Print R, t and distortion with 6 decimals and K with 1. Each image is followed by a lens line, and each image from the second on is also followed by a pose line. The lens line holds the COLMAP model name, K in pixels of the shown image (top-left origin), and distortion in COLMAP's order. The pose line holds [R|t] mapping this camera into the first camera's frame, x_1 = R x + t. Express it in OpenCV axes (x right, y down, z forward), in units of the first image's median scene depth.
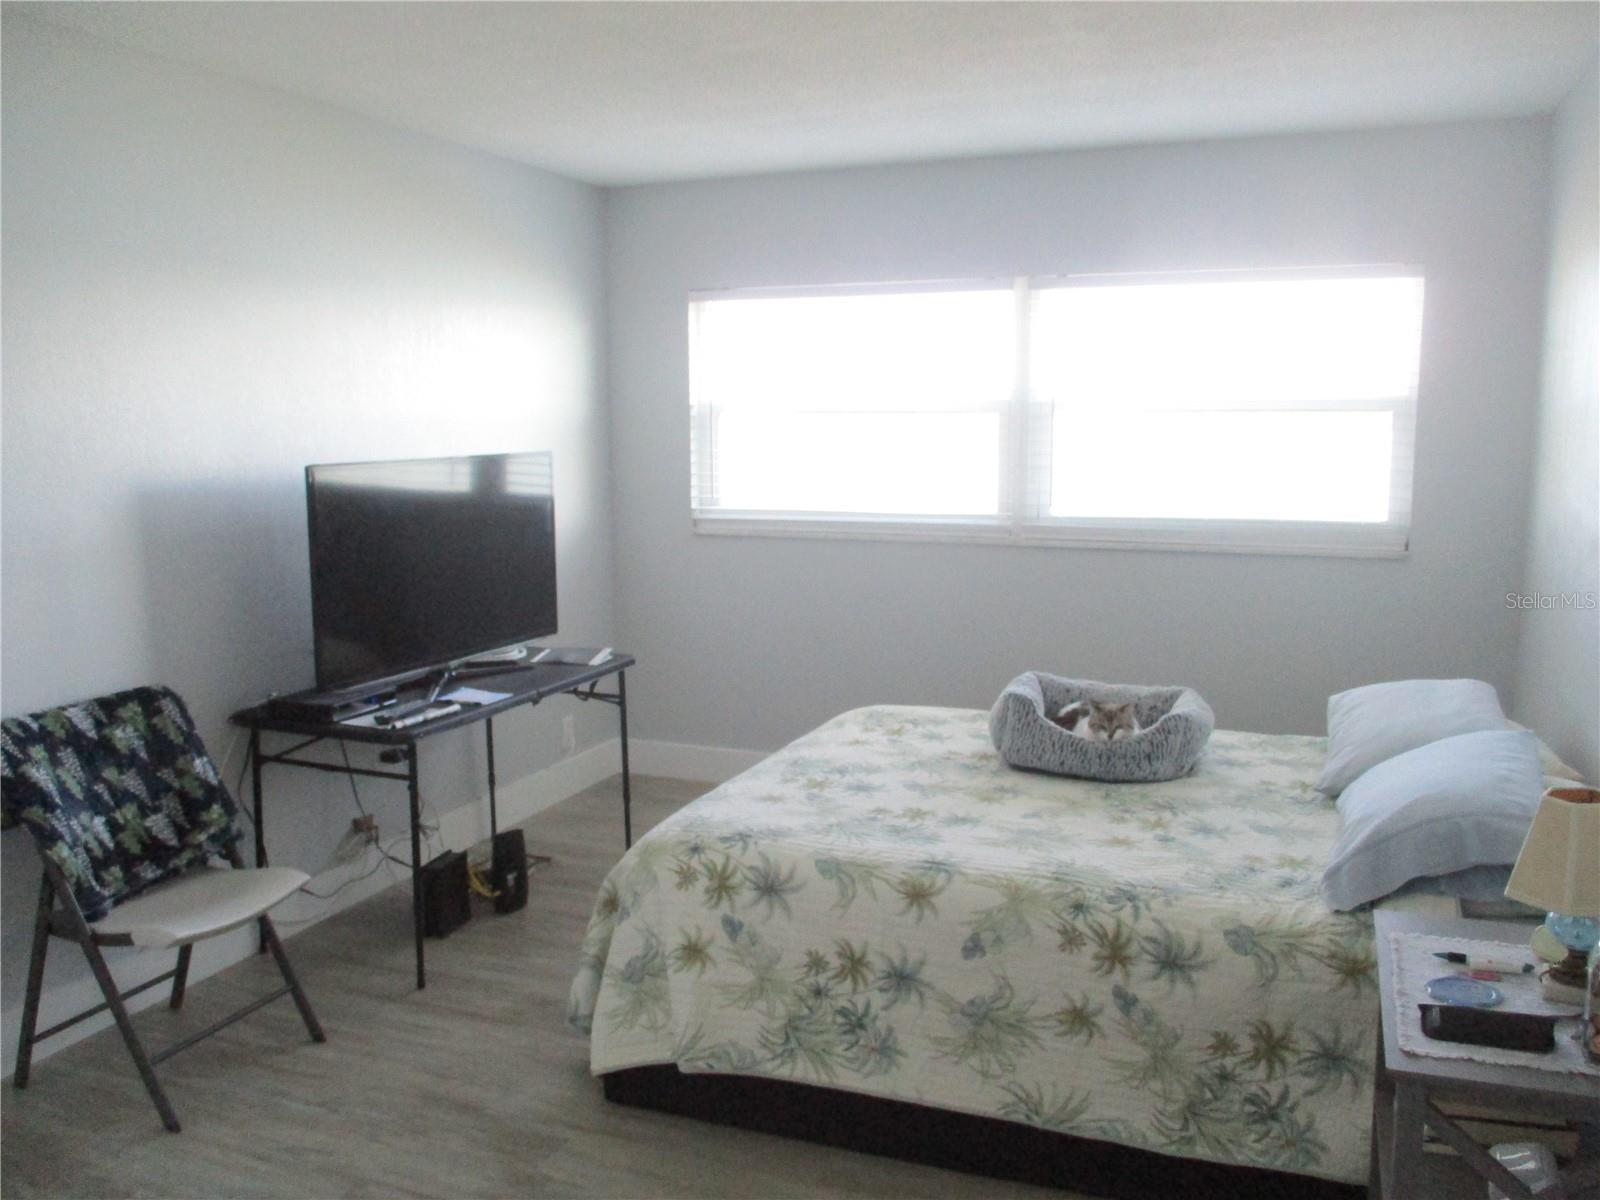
lens RADIAL K [[1312.7, 0, 806.8], [0, 1312.7, 587.0], [0, 0, 1]] dist [-0.034199, -0.009151]
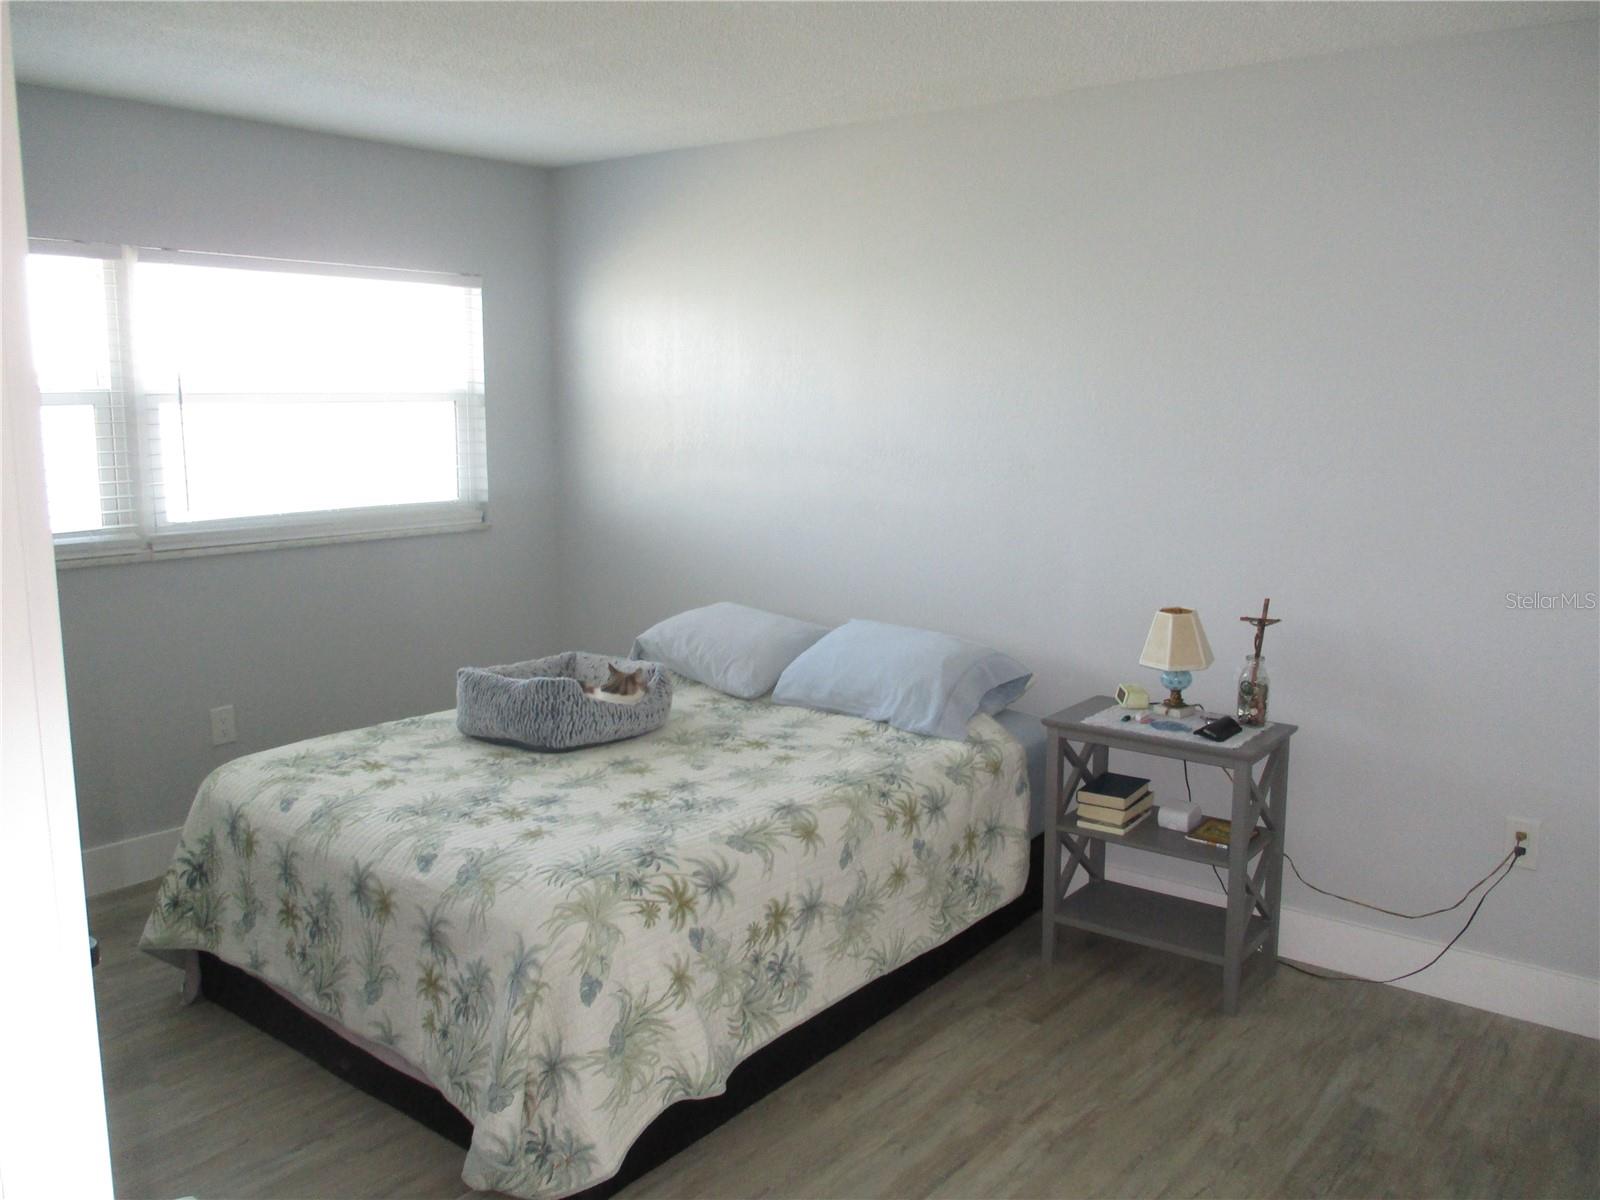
lens RADIAL K [[1312.7, 0, 804.6], [0, 1312.7, 609.8], [0, 0, 1]] dist [-0.034199, -0.009151]
pose [[0.295771, -0.148411, 0.943660, -0.932929], [0.118855, 0.985899, 0.117801, -0.089519], [-0.947836, 0.077316, 0.309240, 0.609433]]
